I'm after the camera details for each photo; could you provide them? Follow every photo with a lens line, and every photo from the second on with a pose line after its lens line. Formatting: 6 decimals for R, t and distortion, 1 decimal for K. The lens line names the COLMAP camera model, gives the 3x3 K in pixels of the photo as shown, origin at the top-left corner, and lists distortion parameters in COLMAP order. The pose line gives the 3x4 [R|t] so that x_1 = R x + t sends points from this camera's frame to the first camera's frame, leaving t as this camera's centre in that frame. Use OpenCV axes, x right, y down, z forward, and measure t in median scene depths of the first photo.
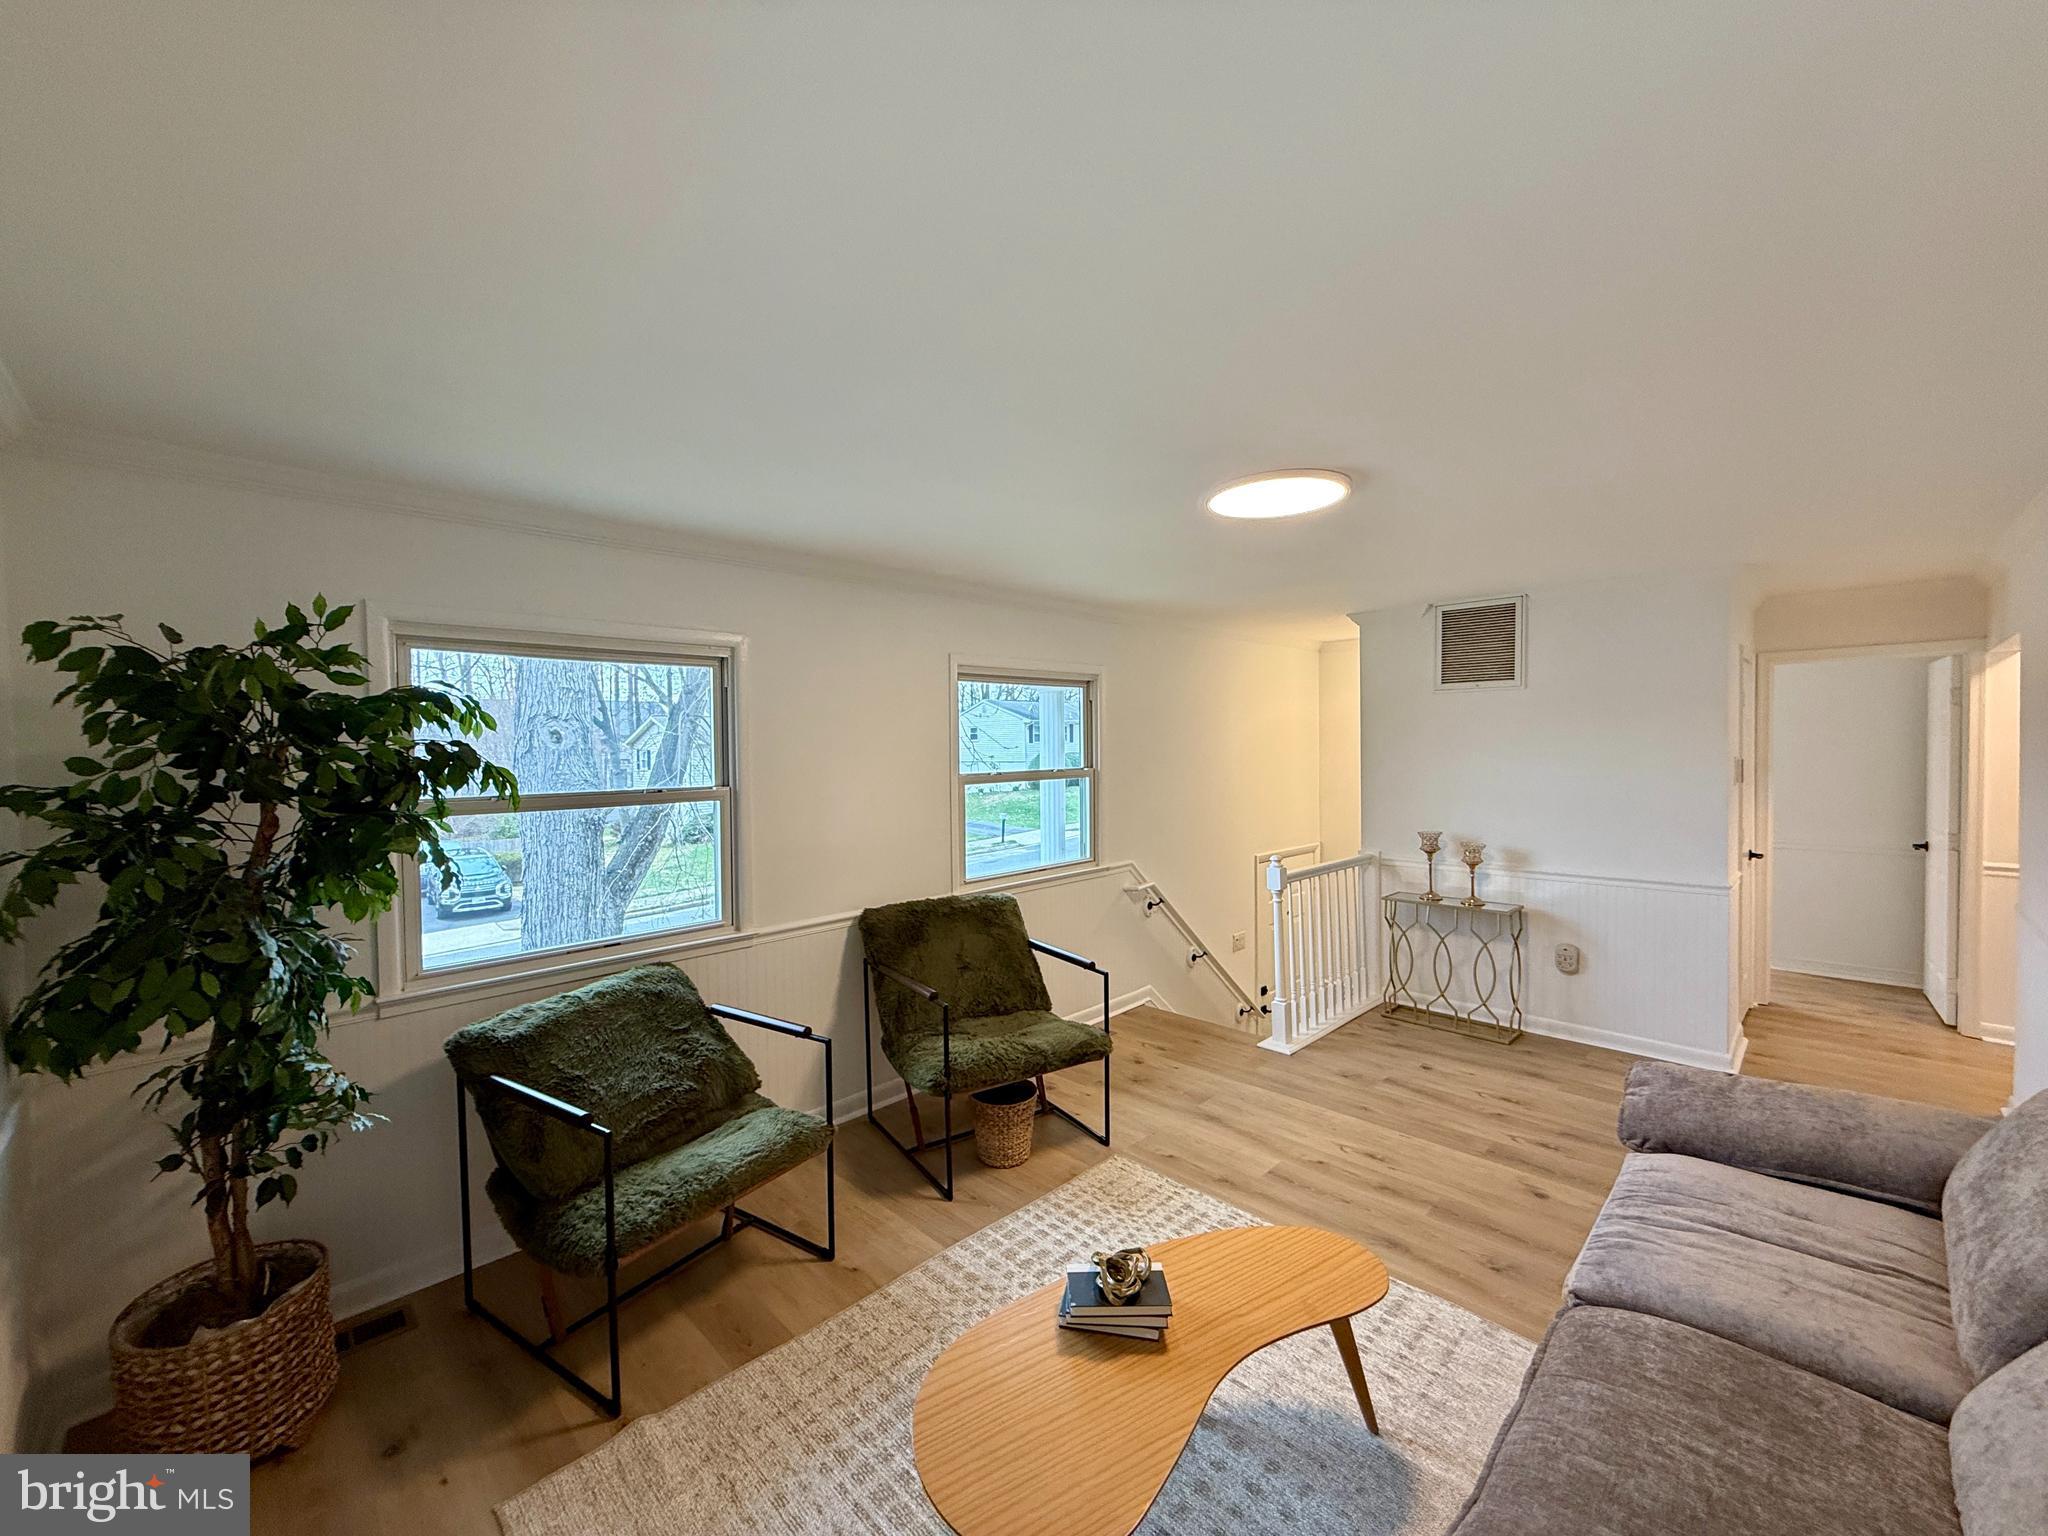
lens RADIAL K [[815.0, 0, 1018.7], [0, 815.0, 764.8], [0, 0, 1]] dist [0.000679, 0.000063]
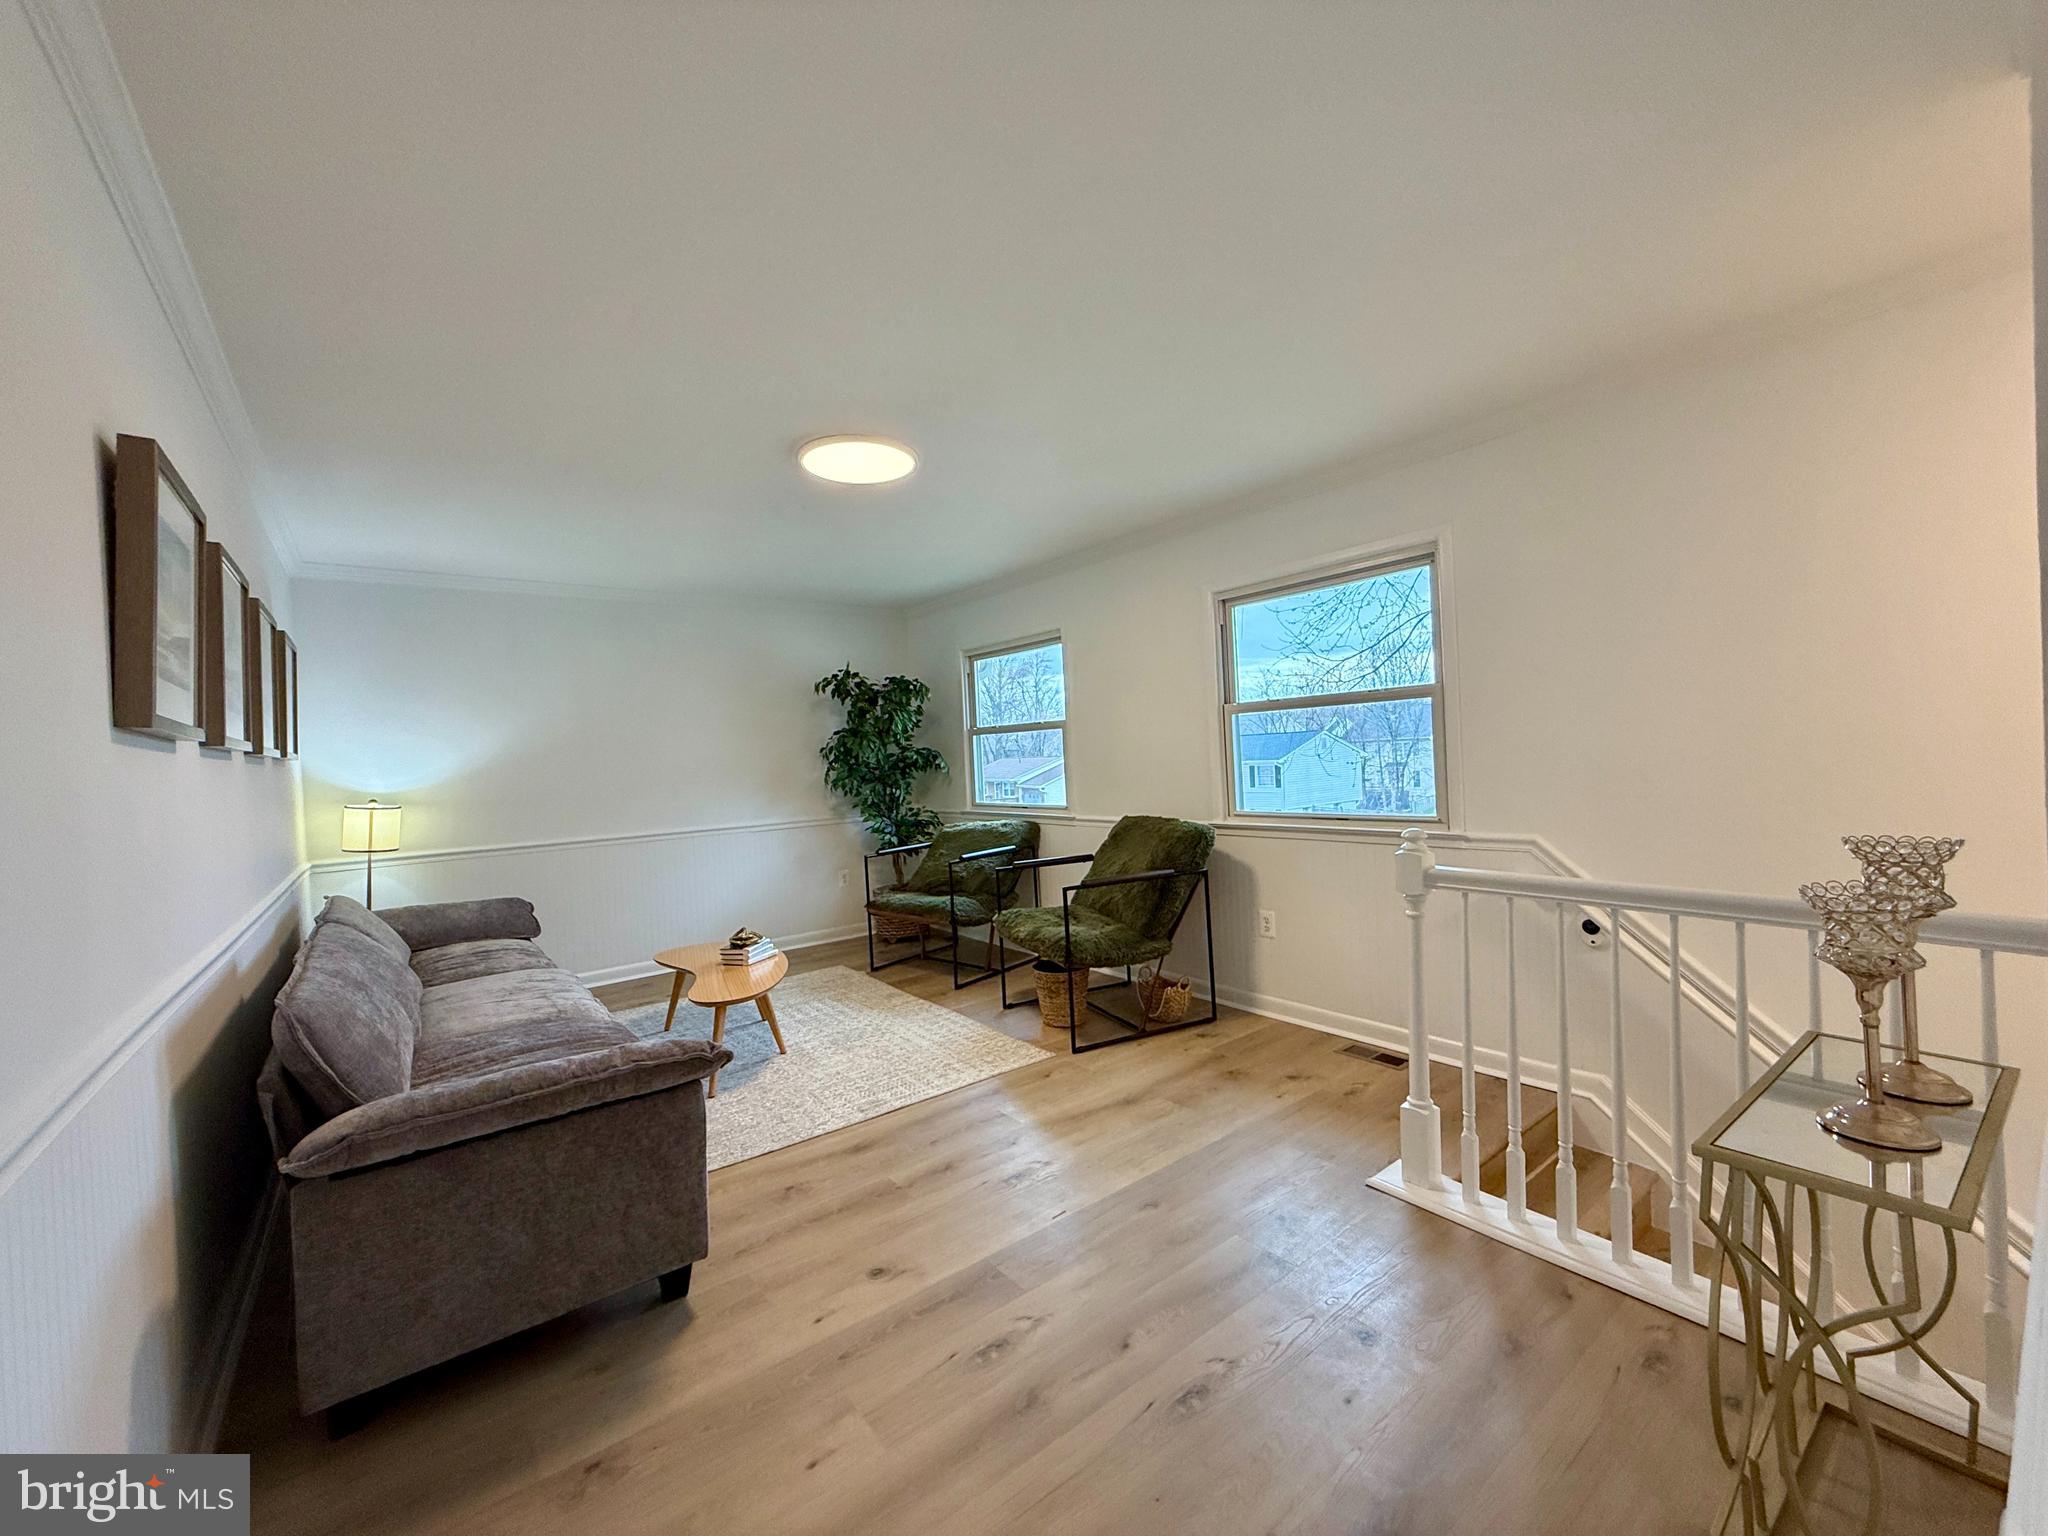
lens RADIAL K [[815.0, 0, 1018.7], [0, 815.0, 764.8], [0, 0, 1]] dist [0.000679, 0.000063]
pose [[-0.131034, 0.026064, -0.991035, 1.168613], [0.024405, 0.999436, 0.023058, 0.069840], [0.991077, -0.021165, -0.131596, 1.092196]]
